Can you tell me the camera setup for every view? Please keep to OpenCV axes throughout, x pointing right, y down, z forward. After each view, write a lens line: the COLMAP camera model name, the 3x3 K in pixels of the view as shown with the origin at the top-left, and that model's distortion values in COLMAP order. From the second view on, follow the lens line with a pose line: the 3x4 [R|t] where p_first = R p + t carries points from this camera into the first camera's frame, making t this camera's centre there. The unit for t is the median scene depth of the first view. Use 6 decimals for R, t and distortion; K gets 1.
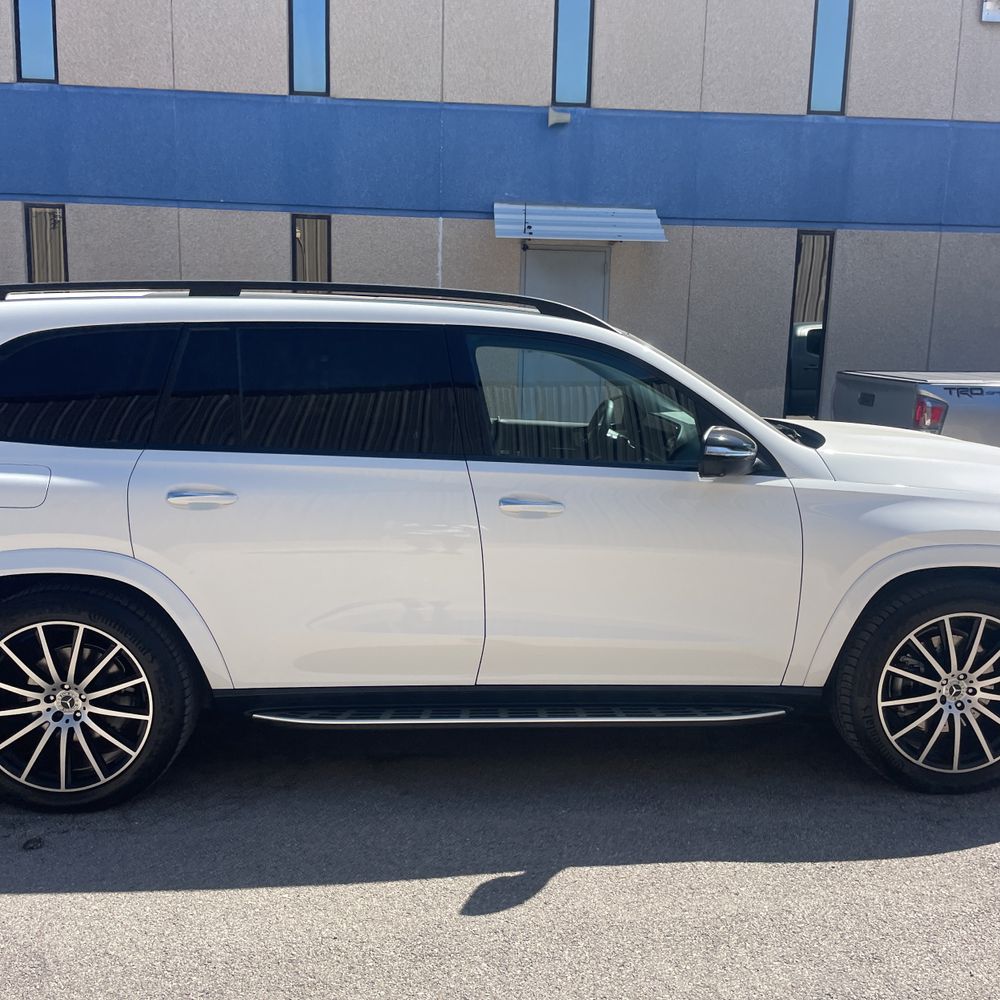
lens RADIAL K [[1027.8, 0, 536.6], [0, 1027.8, 502.0], [0, 0, 1]] dist [0.040696, 0.000000]
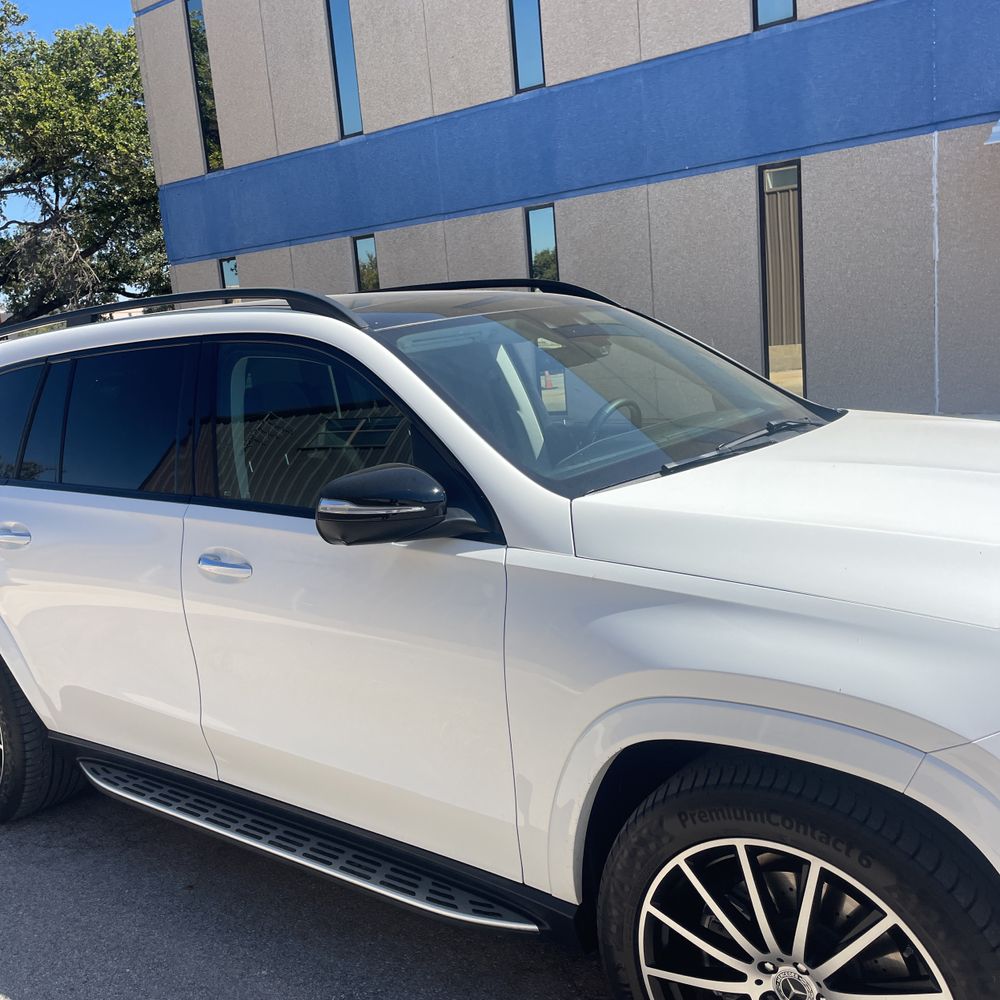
lens RADIAL K [[1027.8, 0, 500.6], [0, 1027.8, 500.7], [0, 0, 1]] dist [0.040696, 0.000000]
pose [[0.737093, 0.026720, -0.675263, 0.216884], [-0.001028, 0.999261, 0.038418, -0.024621], [0.675791, -0.027624, 0.736576, 0.187355]]
